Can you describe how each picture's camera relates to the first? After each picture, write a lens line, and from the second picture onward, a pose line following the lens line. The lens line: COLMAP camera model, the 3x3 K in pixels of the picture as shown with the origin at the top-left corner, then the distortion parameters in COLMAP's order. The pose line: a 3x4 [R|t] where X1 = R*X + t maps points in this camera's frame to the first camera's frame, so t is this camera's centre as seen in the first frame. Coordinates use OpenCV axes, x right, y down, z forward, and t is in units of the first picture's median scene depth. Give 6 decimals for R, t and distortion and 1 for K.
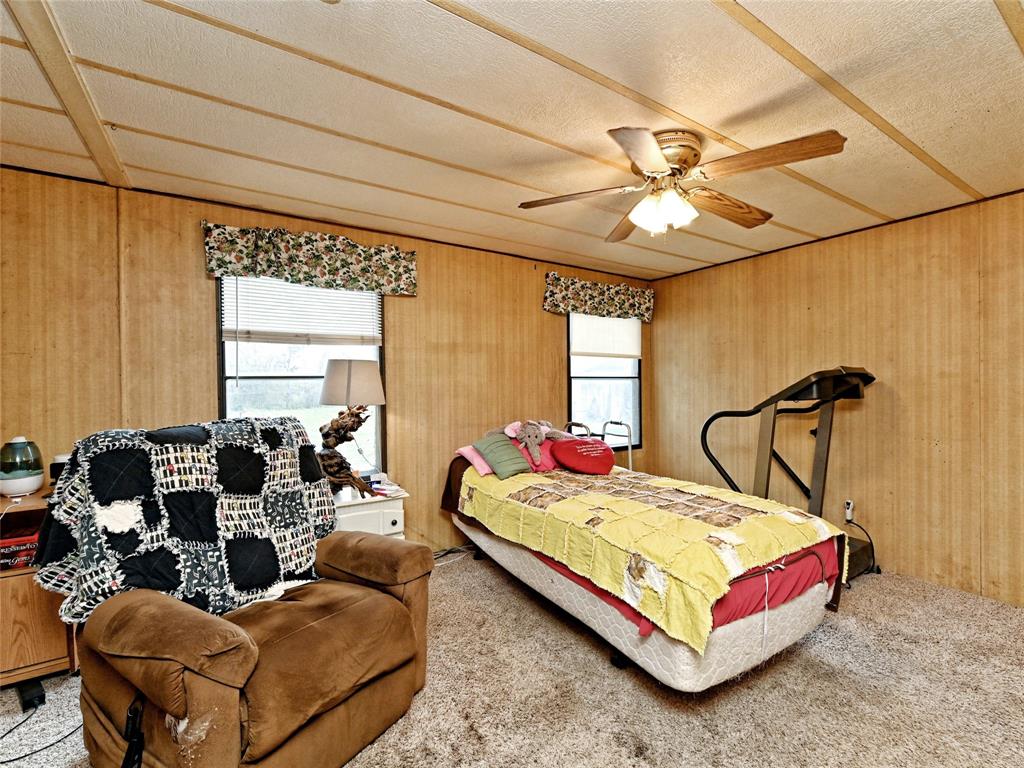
lens RADIAL K [[458.7, 0, 508.6], [0, 458.7, 382.0], [0, 0, 1]] dist [0.002325, -0.000164]
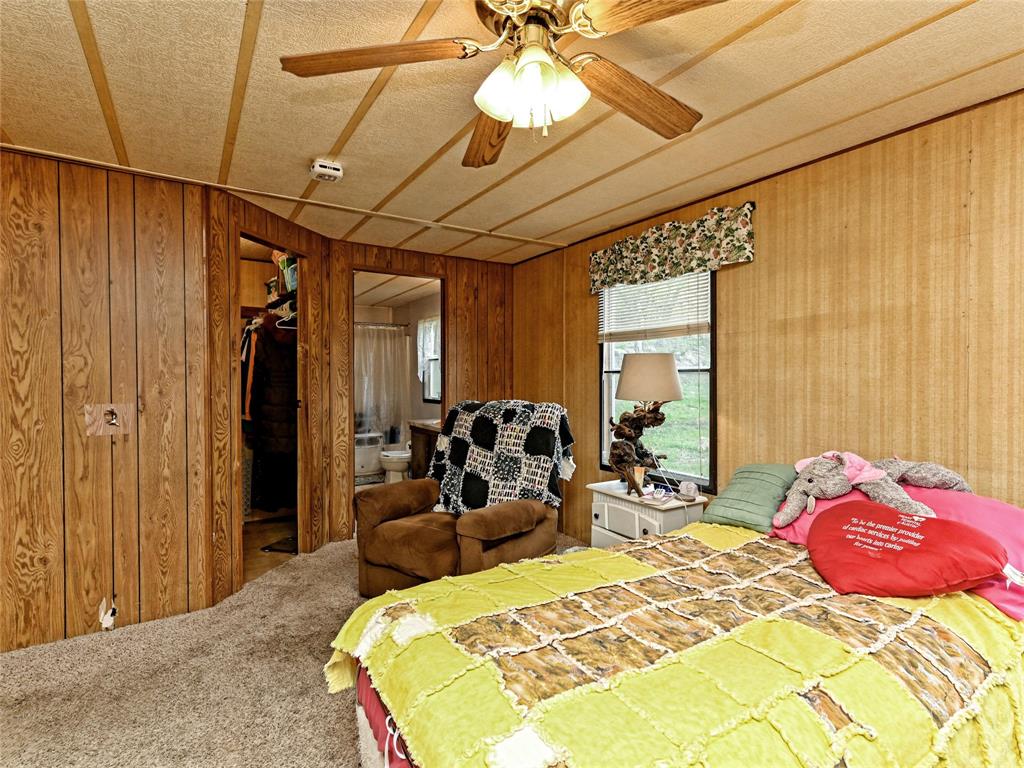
lens RADIAL K [[511.6, 0, 505.6], [0, 511.6, 379.8], [0, 0, 1]] dist [0.001571, 0.000338]
pose [[-0.023798, 0.012389, -0.999640, 0.654767], [-0.004674, 0.999911, 0.012504, -0.004054], [0.999706, 0.004970, -0.023738, 0.641982]]
